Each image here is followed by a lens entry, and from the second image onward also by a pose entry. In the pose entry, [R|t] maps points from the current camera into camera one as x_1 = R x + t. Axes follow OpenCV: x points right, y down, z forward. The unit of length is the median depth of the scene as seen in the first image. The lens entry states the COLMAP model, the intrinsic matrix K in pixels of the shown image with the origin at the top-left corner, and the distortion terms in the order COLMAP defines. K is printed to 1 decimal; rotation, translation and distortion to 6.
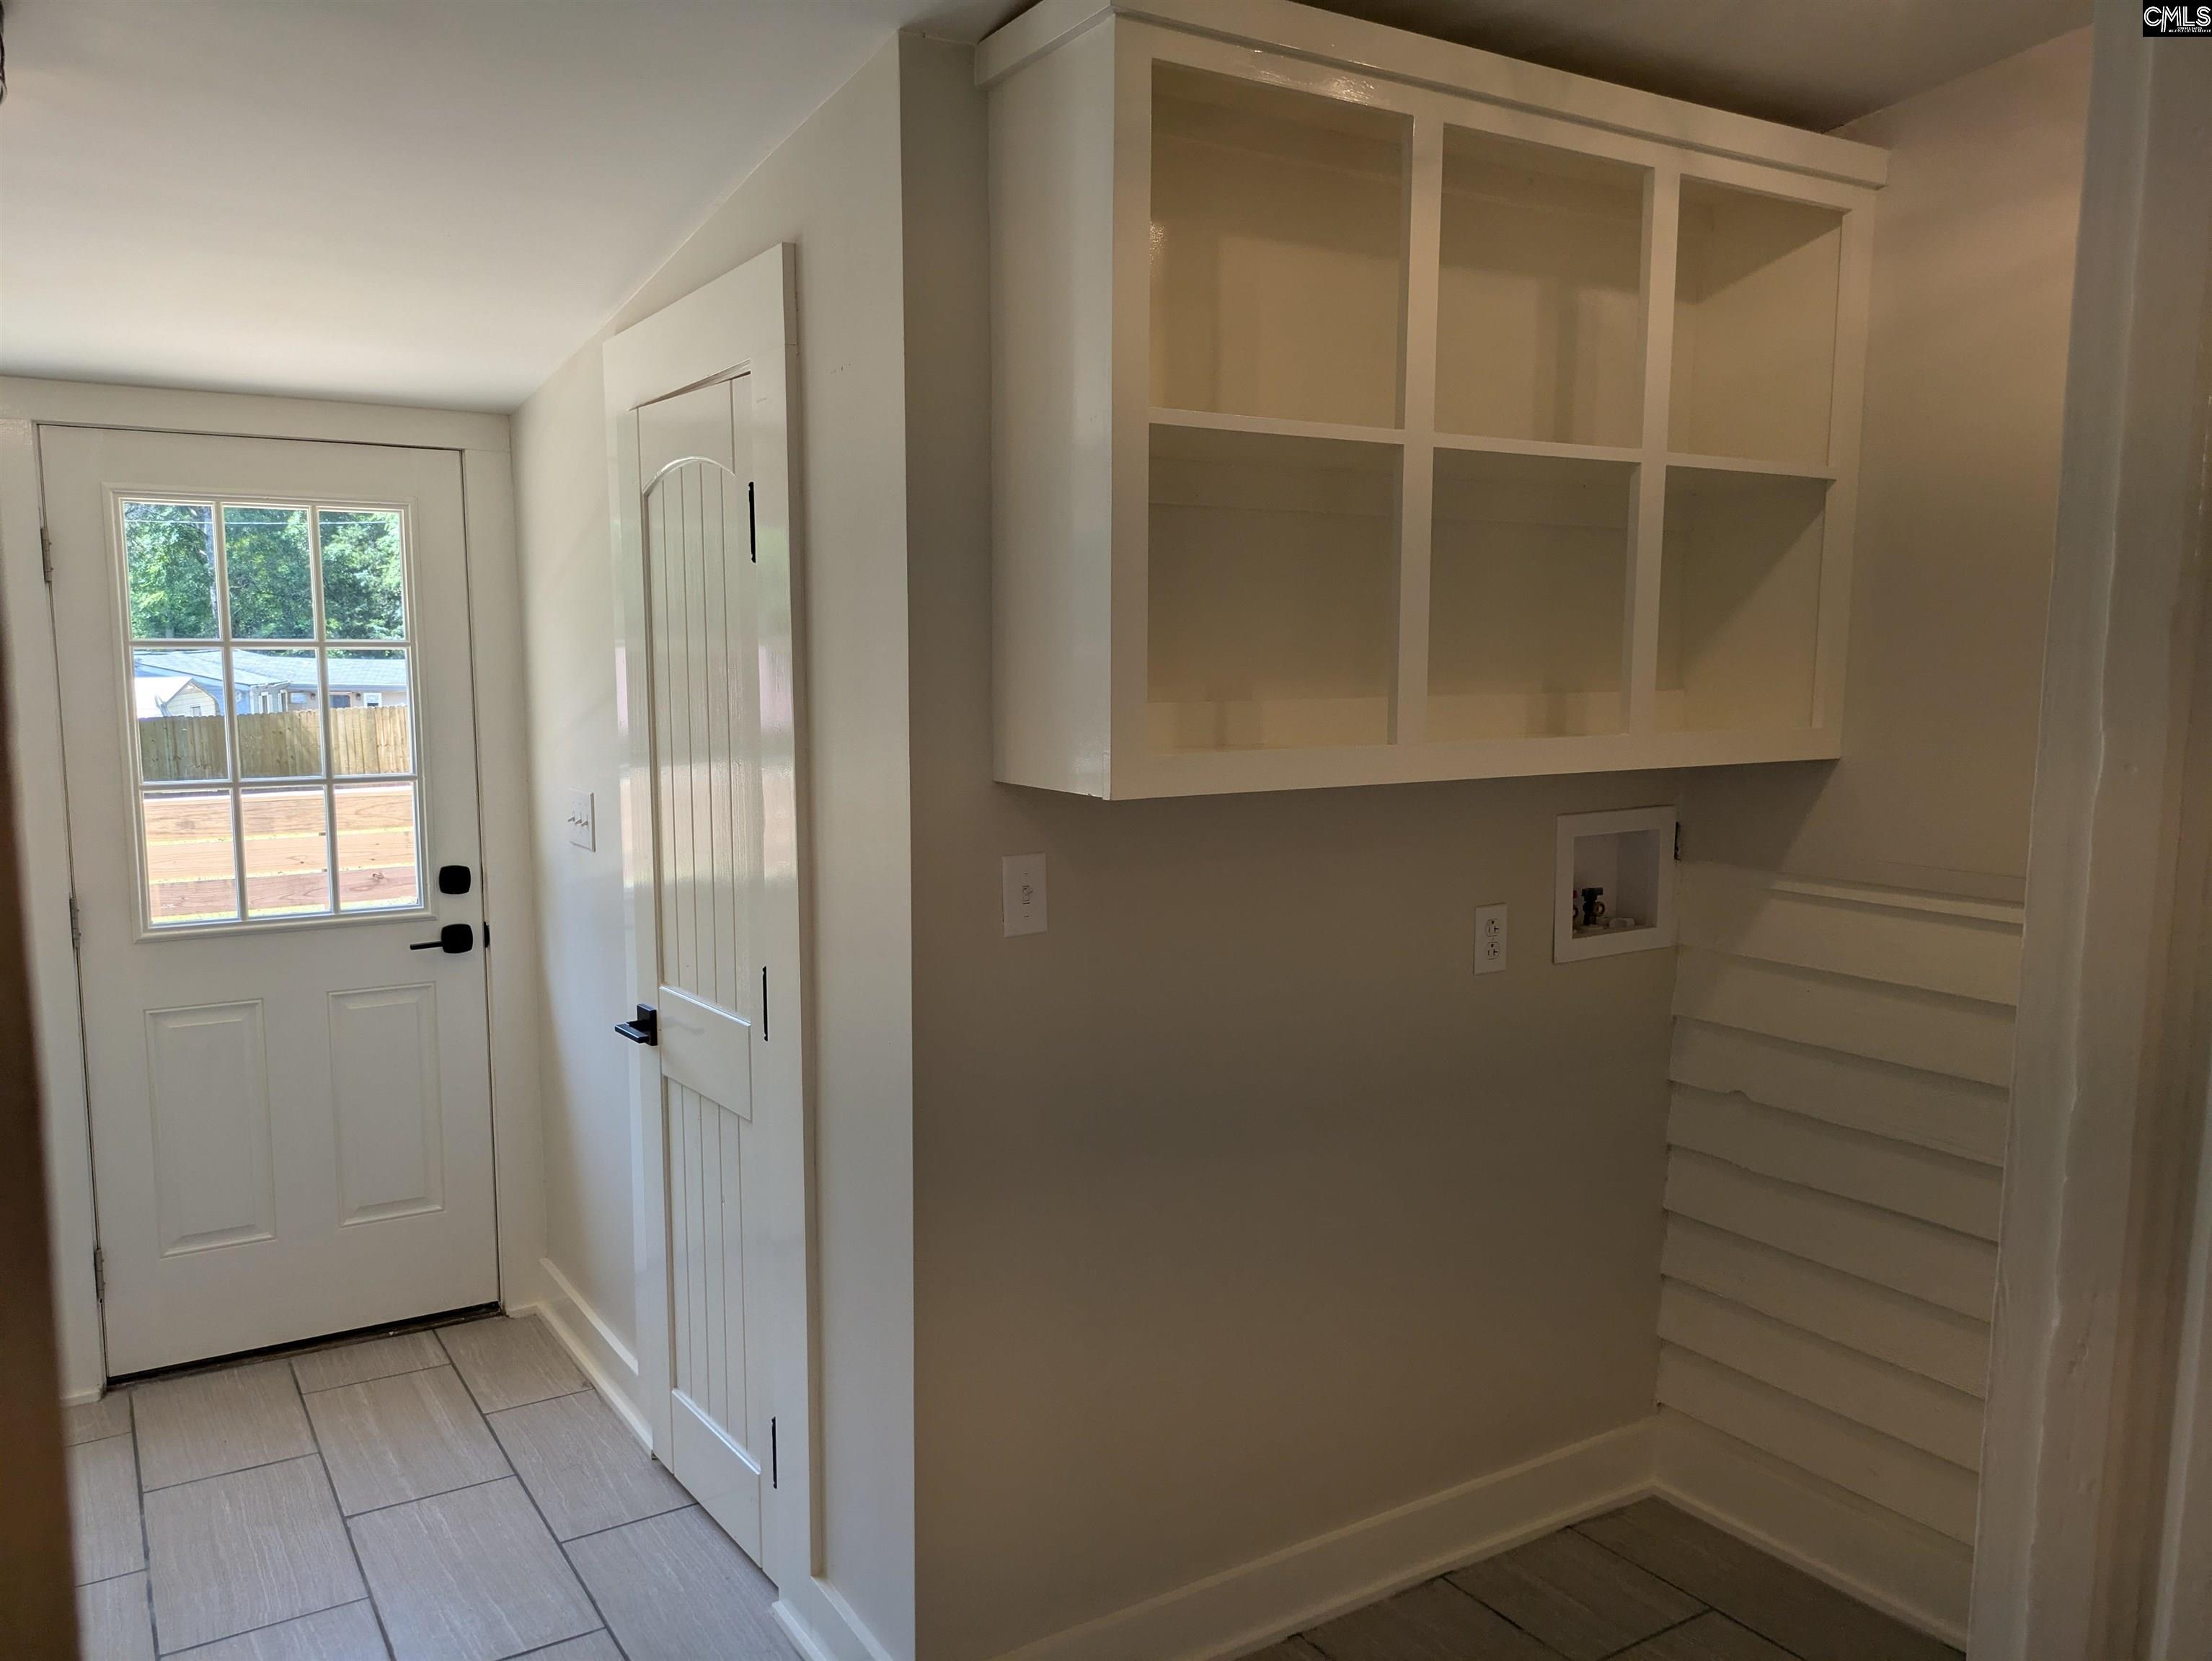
lens RADIAL K [[1655.5, 0, 1099.1], [0, 1655.5, 847.7], [0, 0, 1]] dist [0.056008, -0.051299]
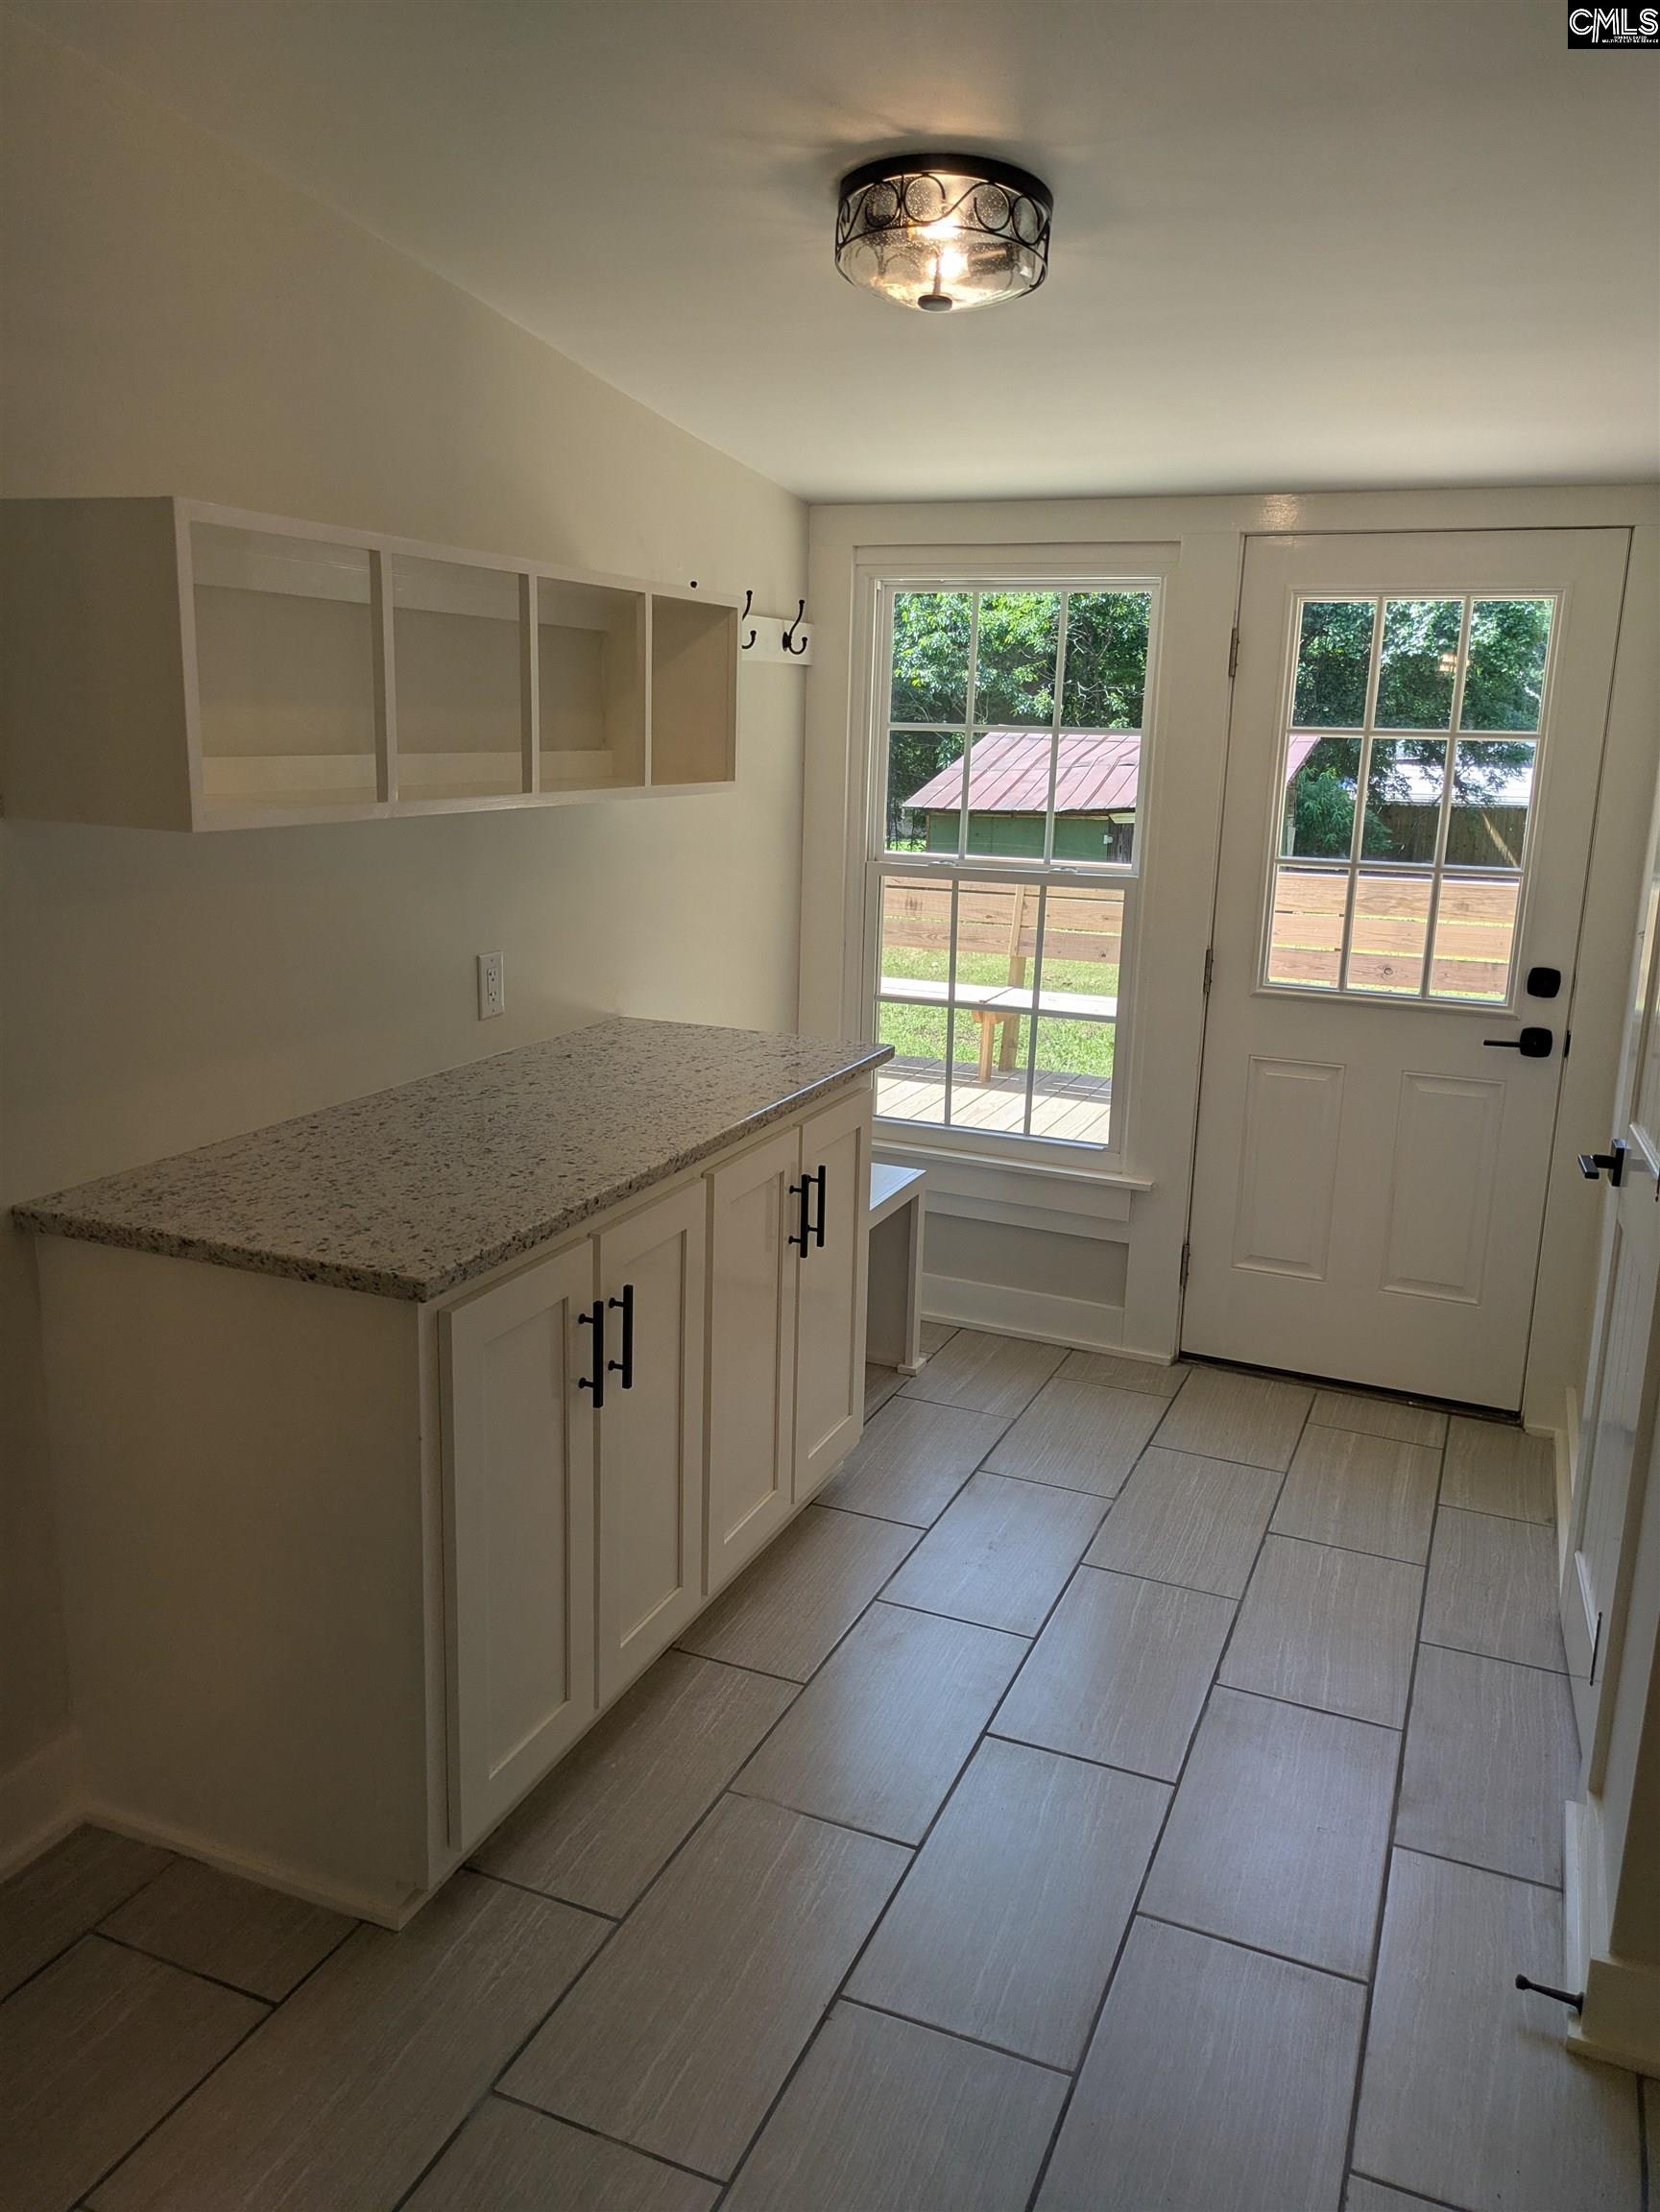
lens RADIAL K [[1652.3, 0, 829.3], [0, 1652.3, 1085.8], [0, 0, 1]] dist [0.043160, -0.021978]
pose [[0.574617, 0.192549, -0.795450, 0.174979], [-0.126019, 0.981156, 0.146468, -0.012572], [0.808662, 0.016079, 0.588053, 0.099674]]
